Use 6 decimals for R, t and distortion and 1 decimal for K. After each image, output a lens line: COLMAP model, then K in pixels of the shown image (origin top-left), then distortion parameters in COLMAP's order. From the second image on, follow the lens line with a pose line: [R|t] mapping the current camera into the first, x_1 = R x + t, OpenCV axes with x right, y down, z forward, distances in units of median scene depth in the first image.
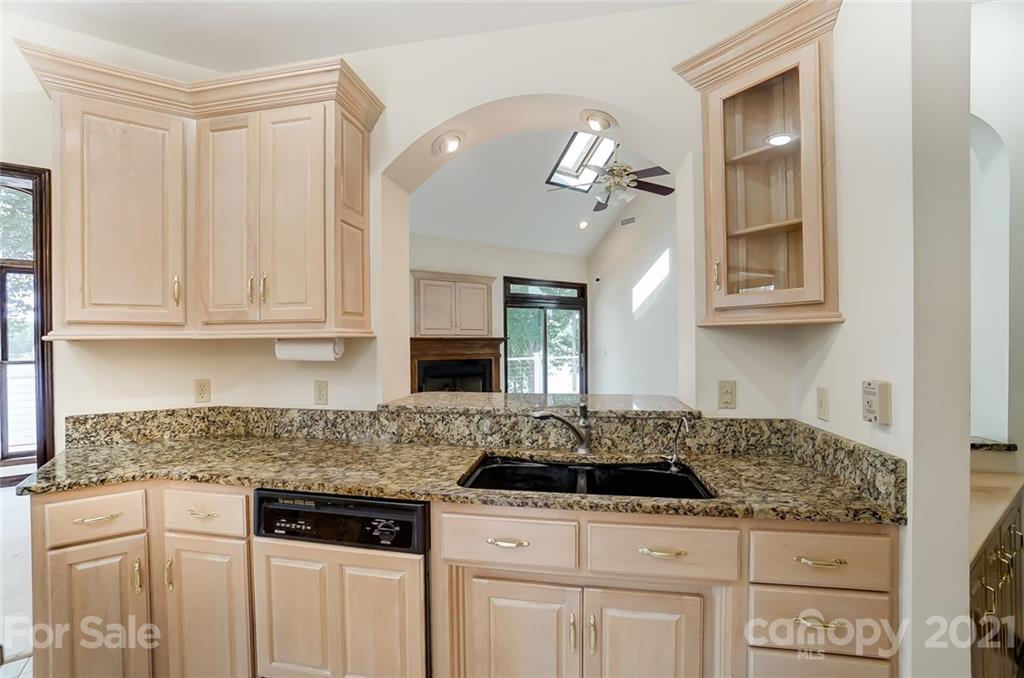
lens RADIAL K [[452.3, 0, 496.9], [0, 452.3, 337.4], [0, 0, 1]] dist [-0.062433, 0.021489]
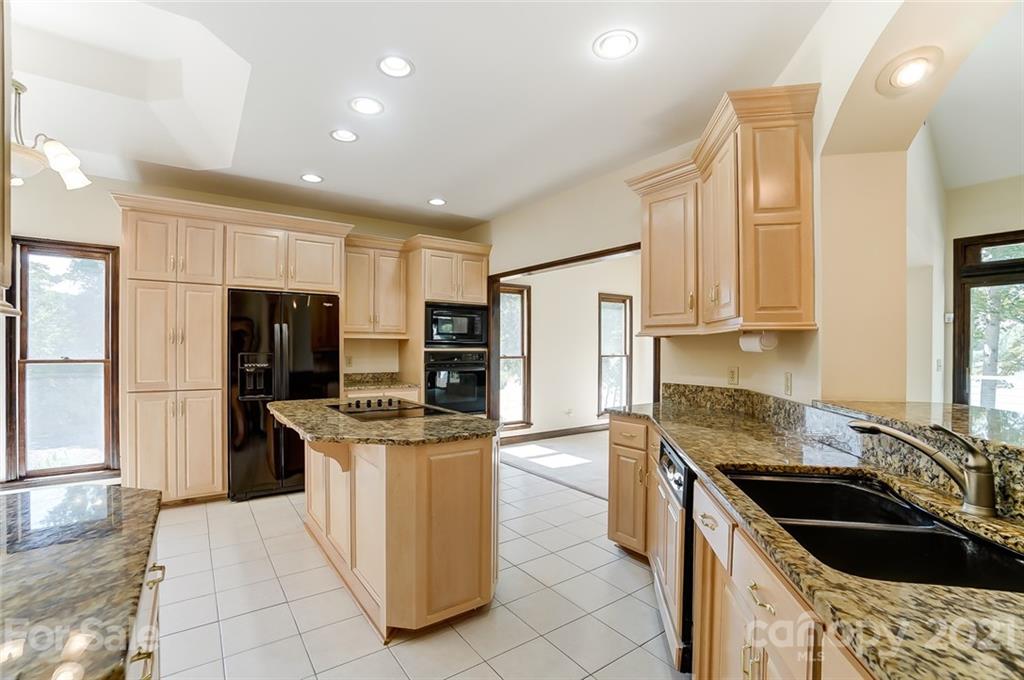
lens RADIAL K [[452.3, 0, 496.9], [0, 452.3, 338.4], [0, 0, 1]] dist [-0.062433, 0.021489]
pose [[0.004328, -0.012543, -0.999912, 0.730909], [-0.000190, 0.999921, -0.012544, 0.032844], [0.999991, 0.000244, 0.004326, 0.349319]]
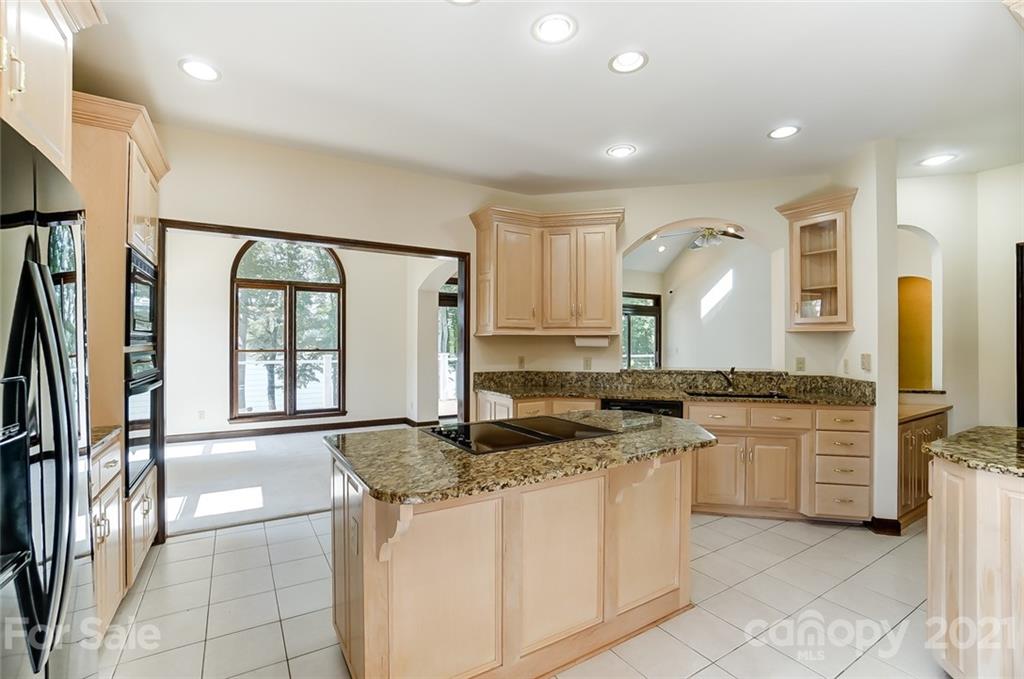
lens RADIAL K [[452.3, 0, 496.9], [0, 452.3, 337.9], [0, 0, 1]] dist [-0.062433, 0.021489]
pose [[0.997700, 0.010110, -0.067029, -0.740637], [-0.010238, 0.999946, -0.001566, 0.020475], [0.067010, 0.002248, 0.997750, -1.122858]]
